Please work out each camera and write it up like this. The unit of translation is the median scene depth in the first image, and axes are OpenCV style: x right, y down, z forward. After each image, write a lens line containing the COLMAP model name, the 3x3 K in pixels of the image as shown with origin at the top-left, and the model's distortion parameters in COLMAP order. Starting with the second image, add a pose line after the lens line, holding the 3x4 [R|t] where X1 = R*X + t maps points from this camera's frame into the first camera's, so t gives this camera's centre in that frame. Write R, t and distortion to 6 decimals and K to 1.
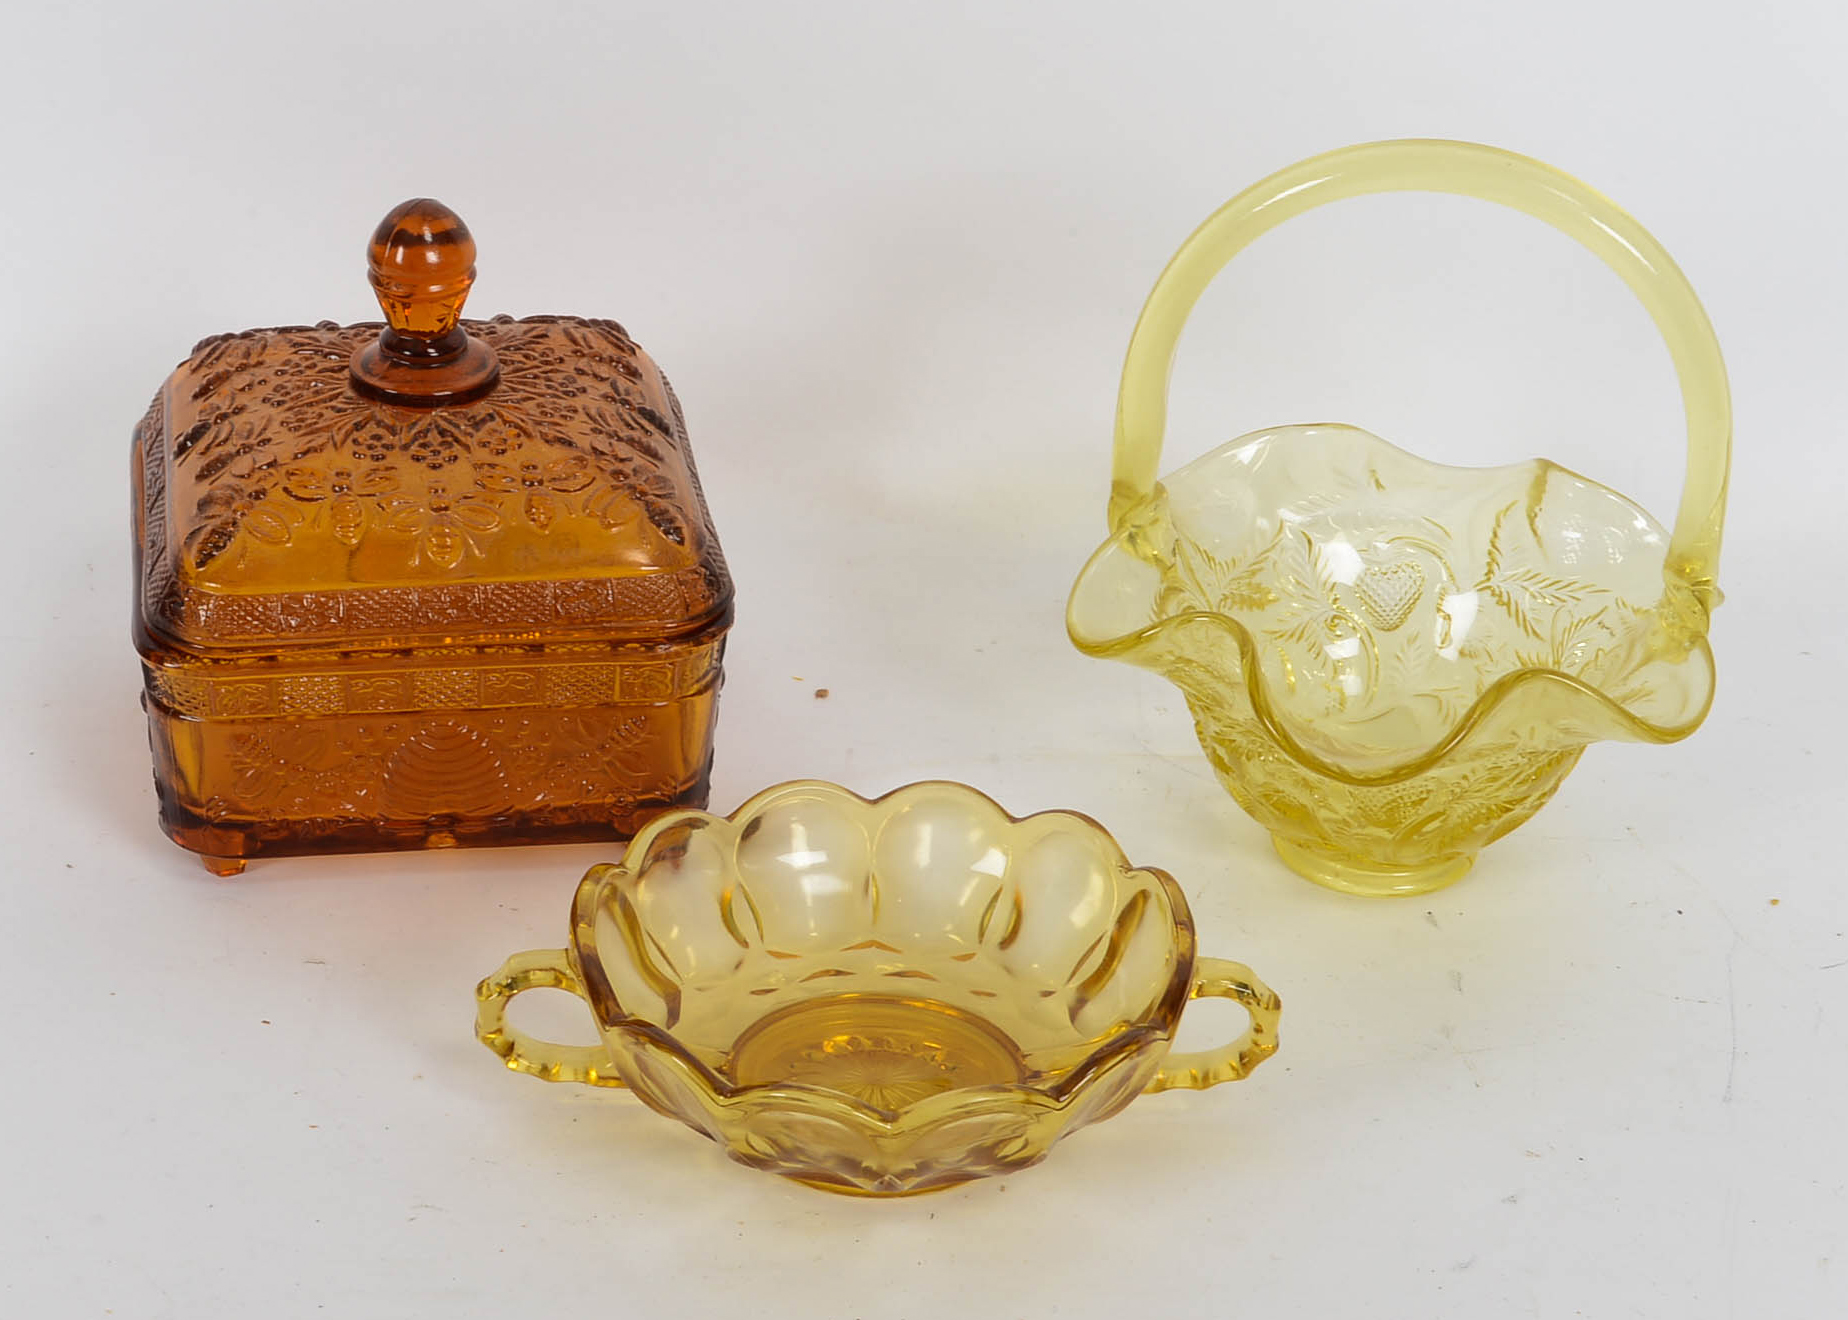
lens RADIAL K [[4310.9, 0, 924.0], [0, 4310.9, 660.0], [0, 0, 1]] dist [0.027578, -0.076540]
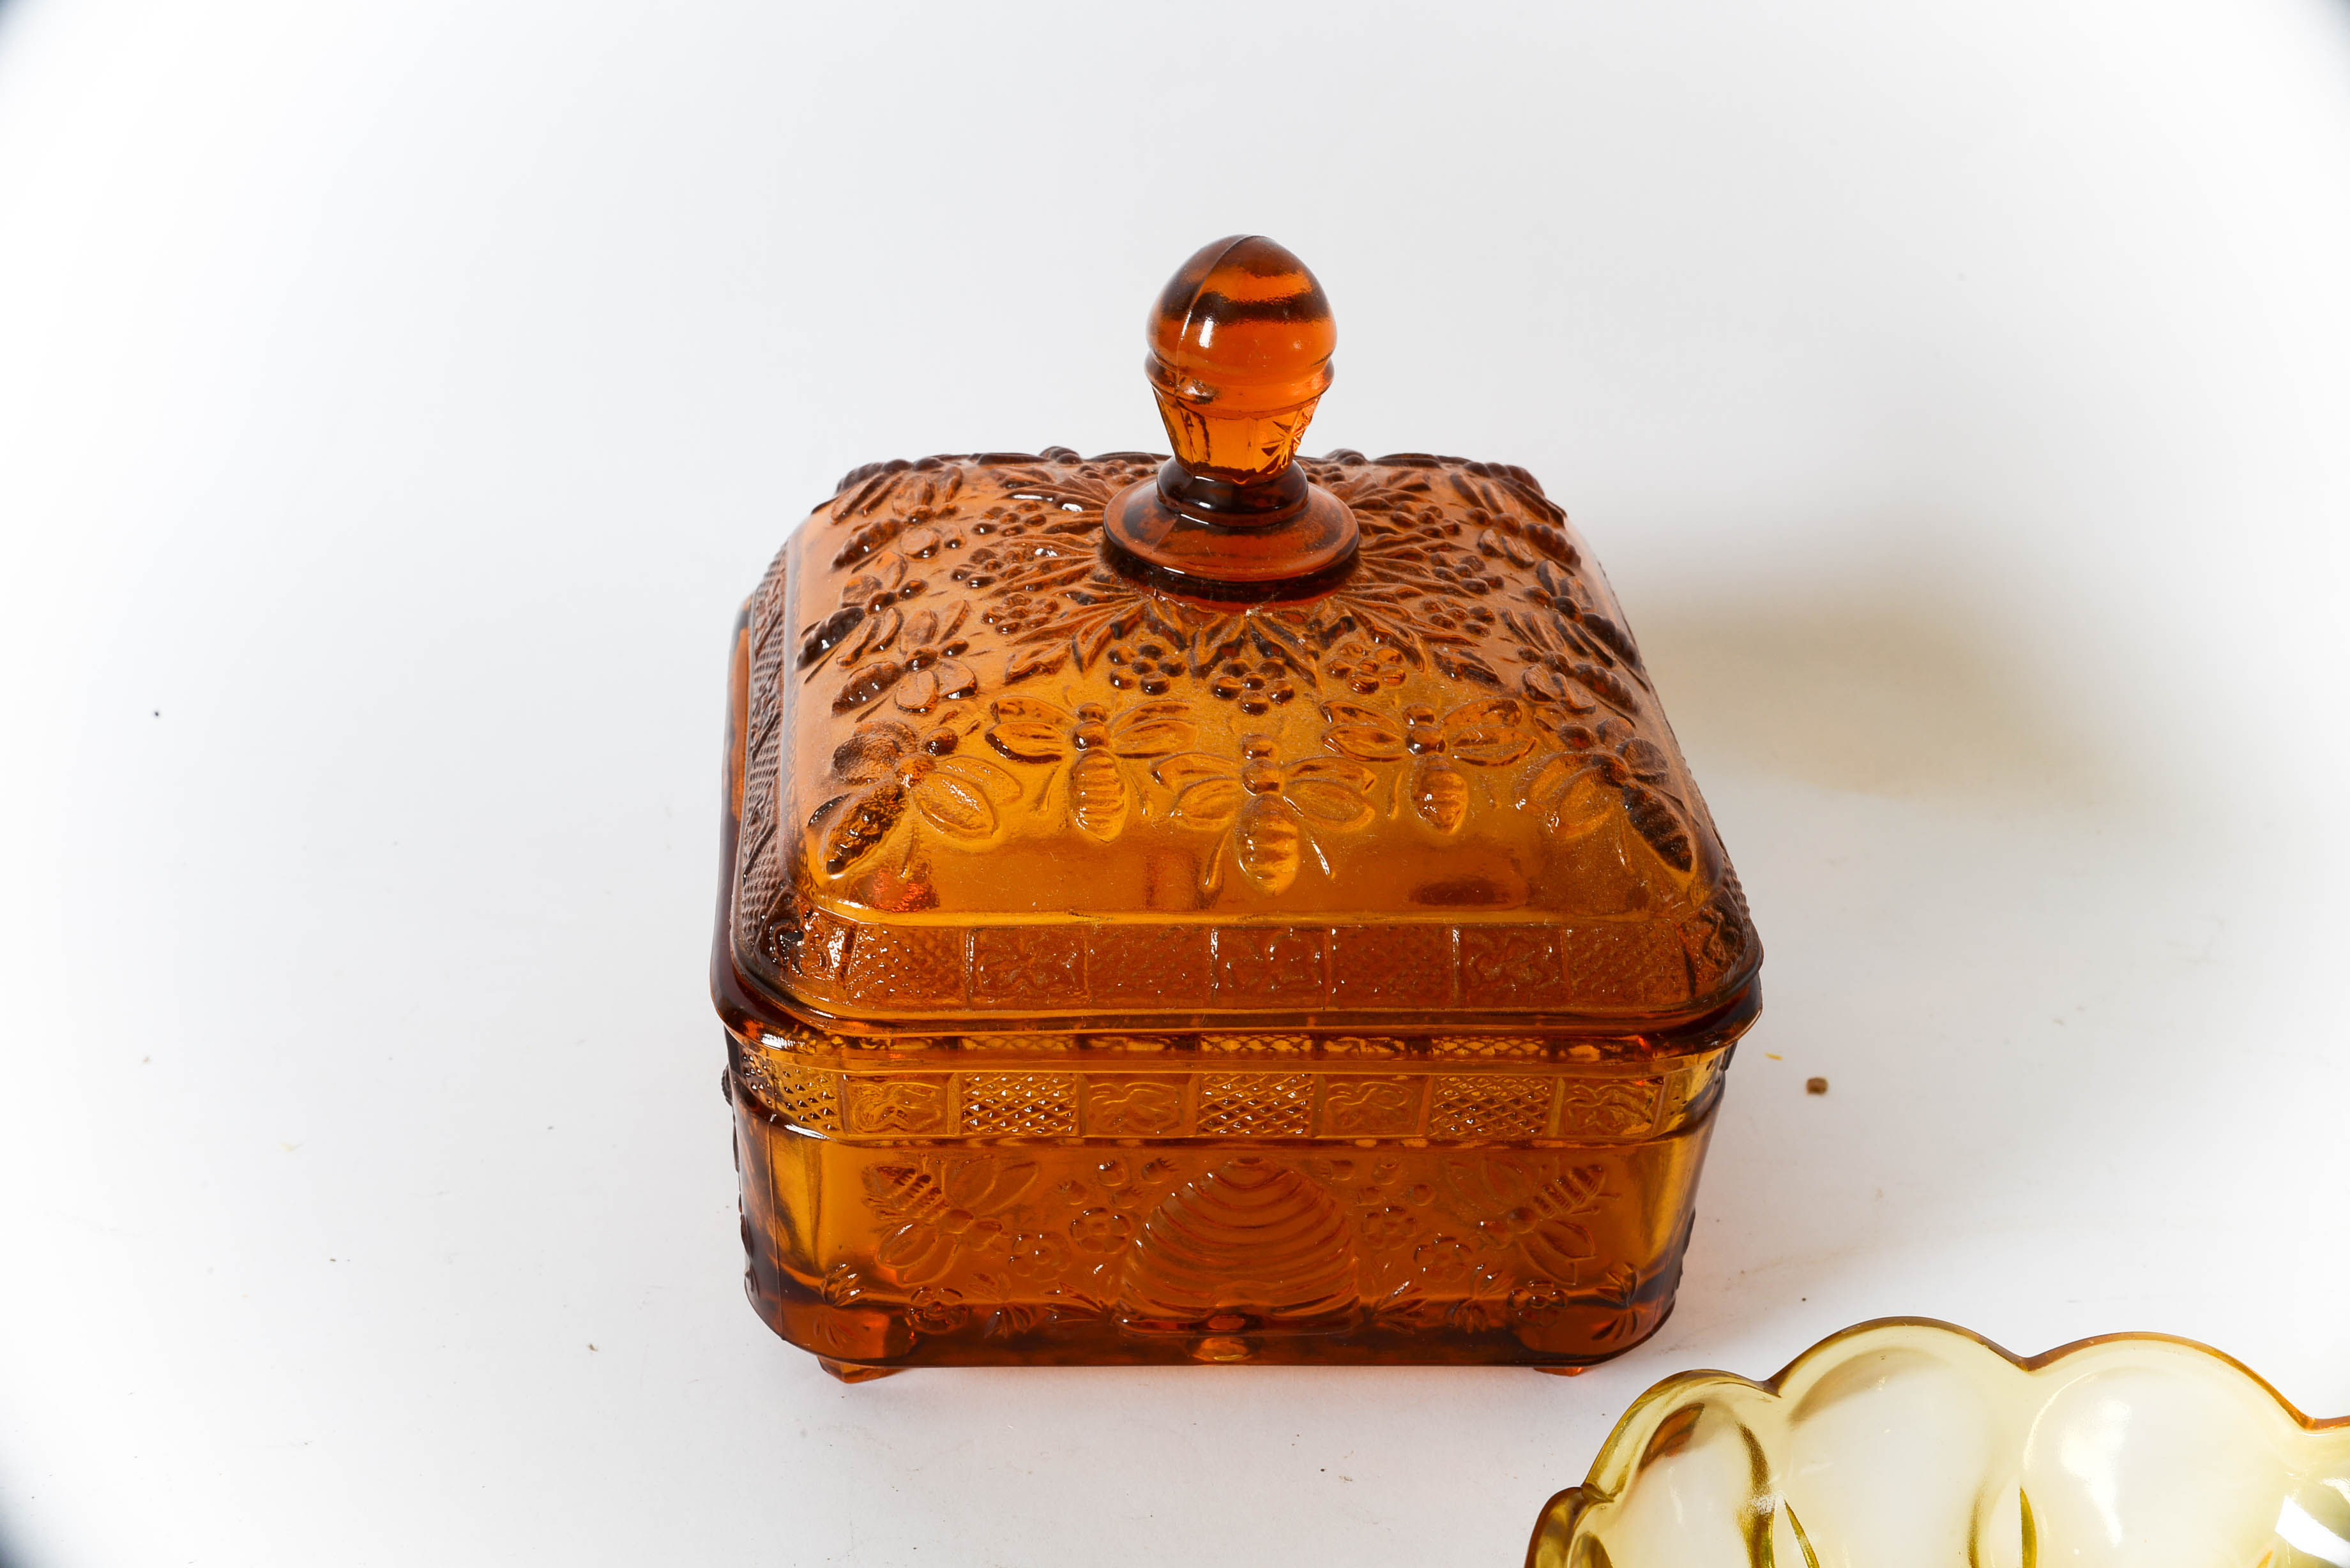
lens RADIAL K [[3545.1, 0, 1175.8], [0, 3545.1, 909.9], [0, 0, 1]] dist [0.082217, 0.007209]
pose [[0.996392, 0.053200, -0.066130, -0.090201], [-0.050760, 0.997986, 0.038048, -0.035234], [0.068020, -0.034554, 0.997085, 0.527681]]
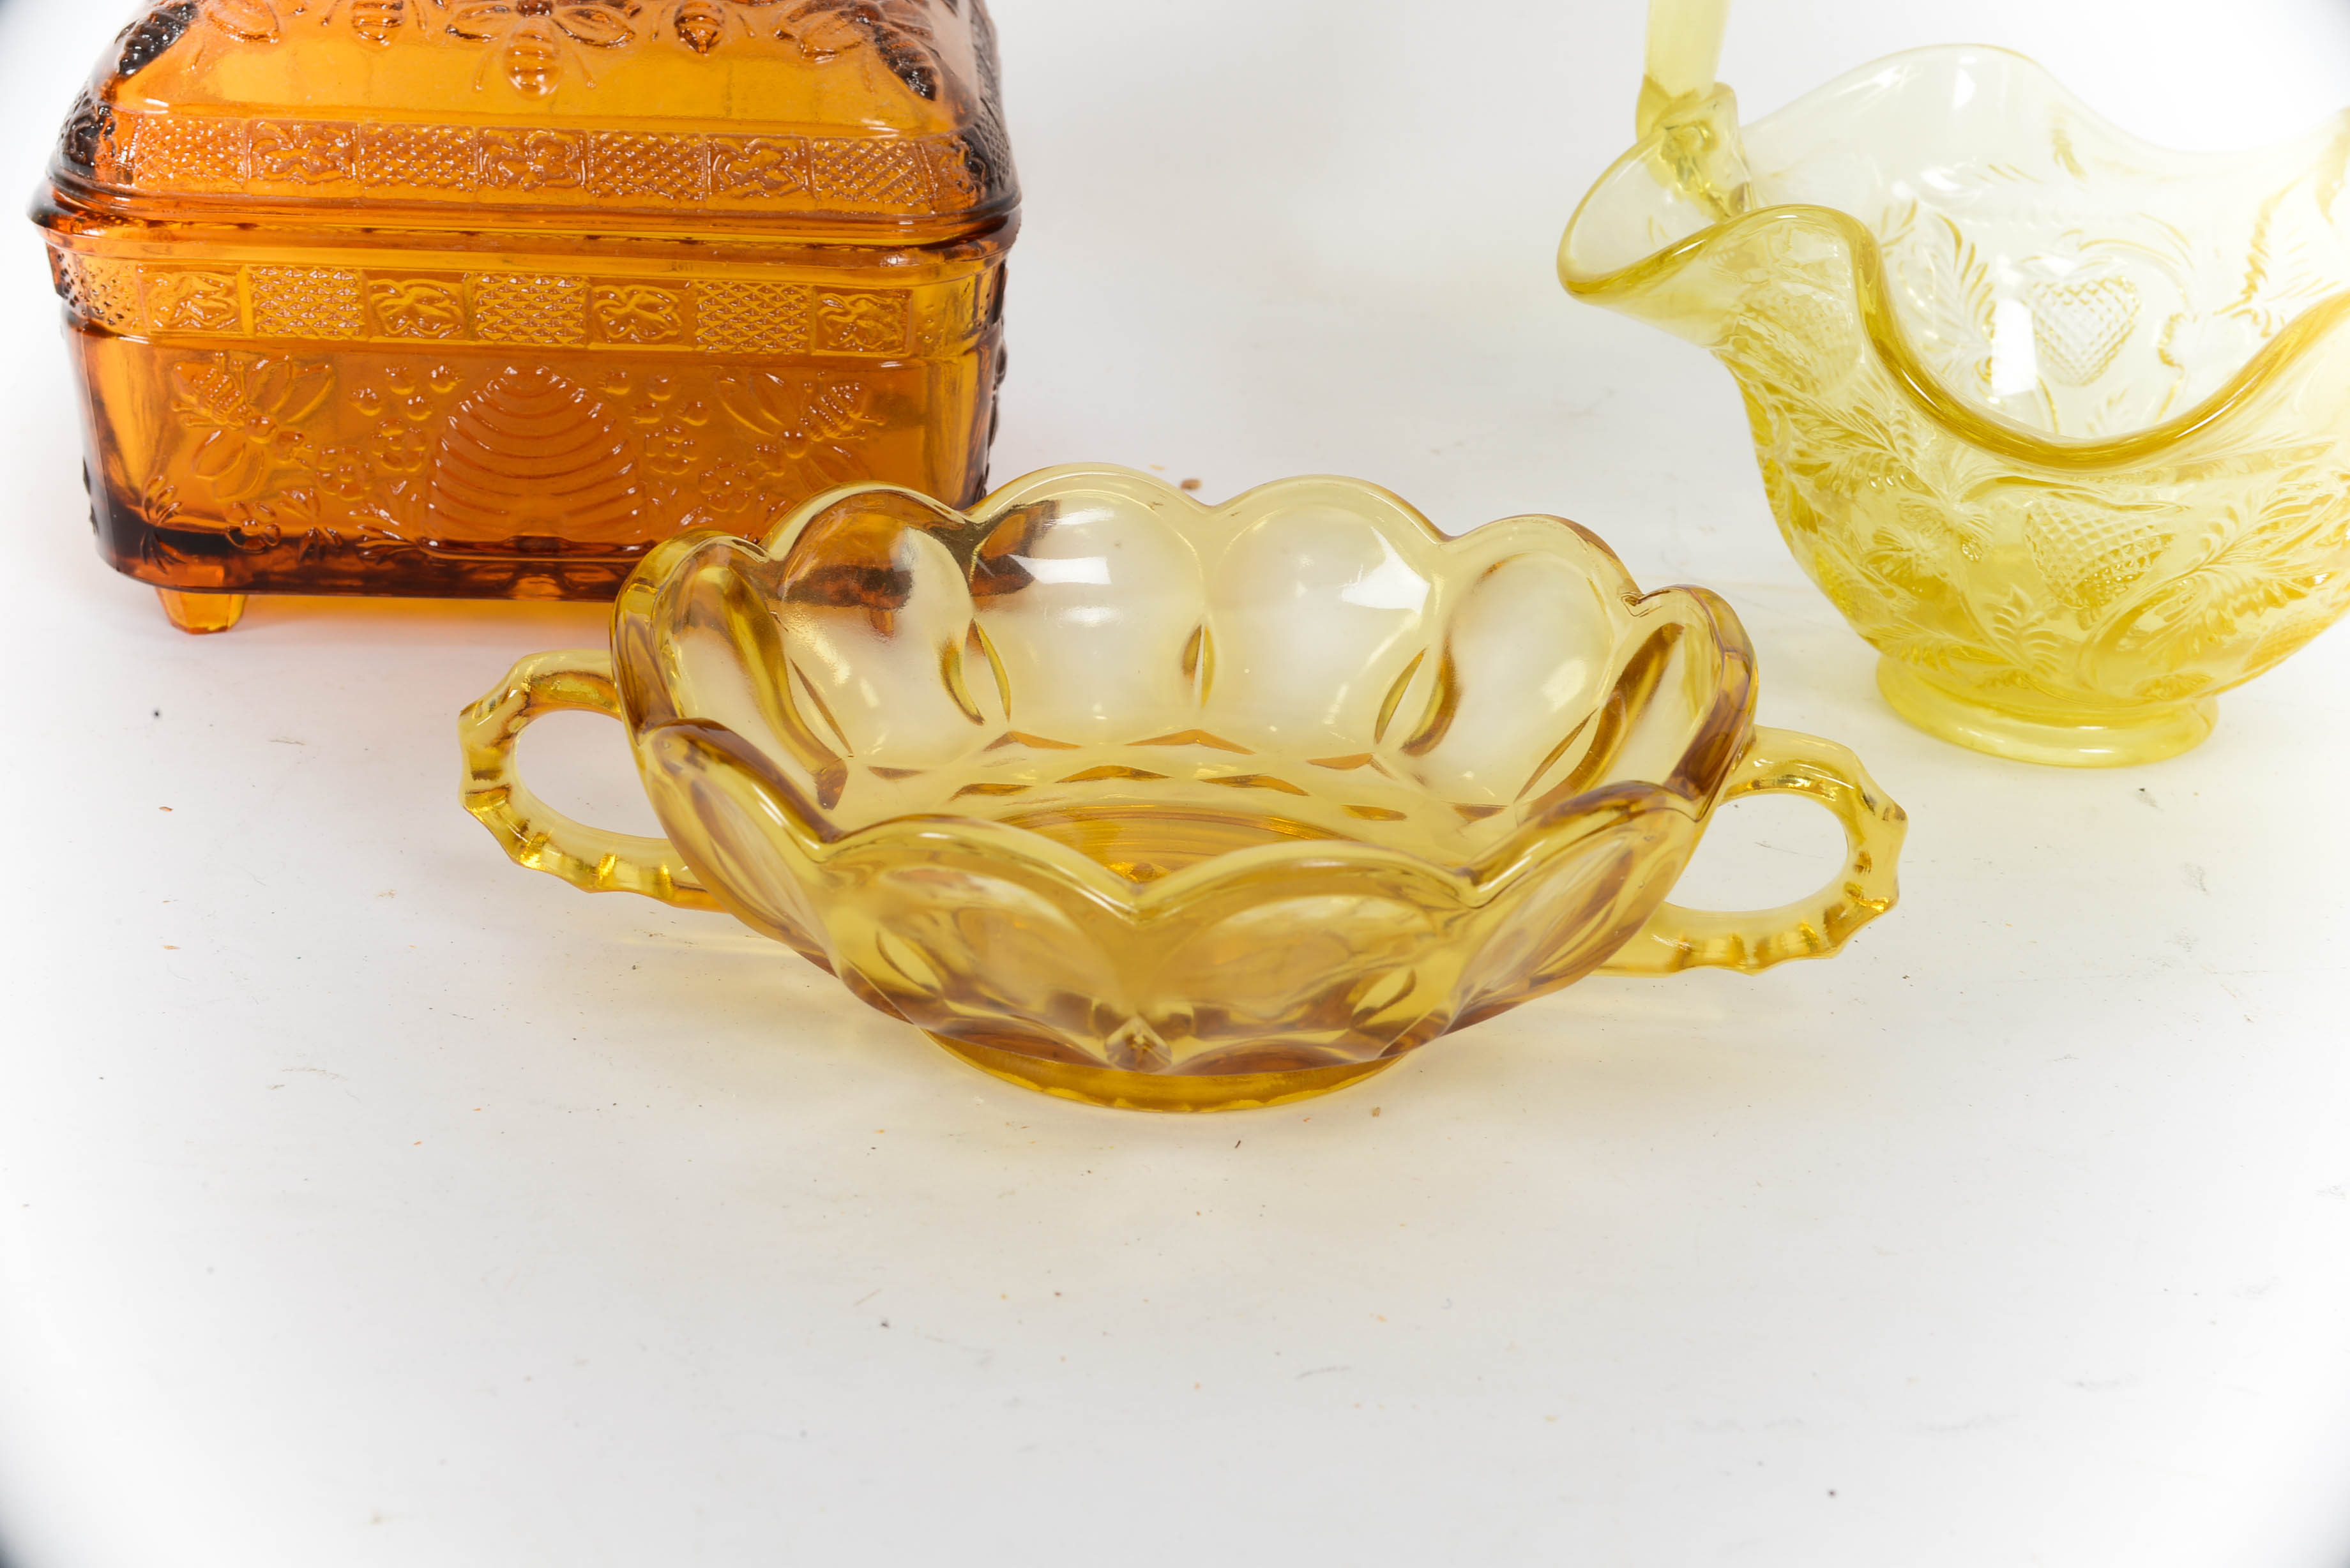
lens RADIAL K [[3545.1, 0, 1175.8], [0, 3545.1, 909.9], [0, 0, 1]] dist [0.082217, 0.007209]
pose [[0.994394, 0.049068, -0.093661, 0.030896], [-0.054343, 0.997027, -0.054625, 0.112135], [0.090703, 0.059409, 0.994104, 0.501075]]
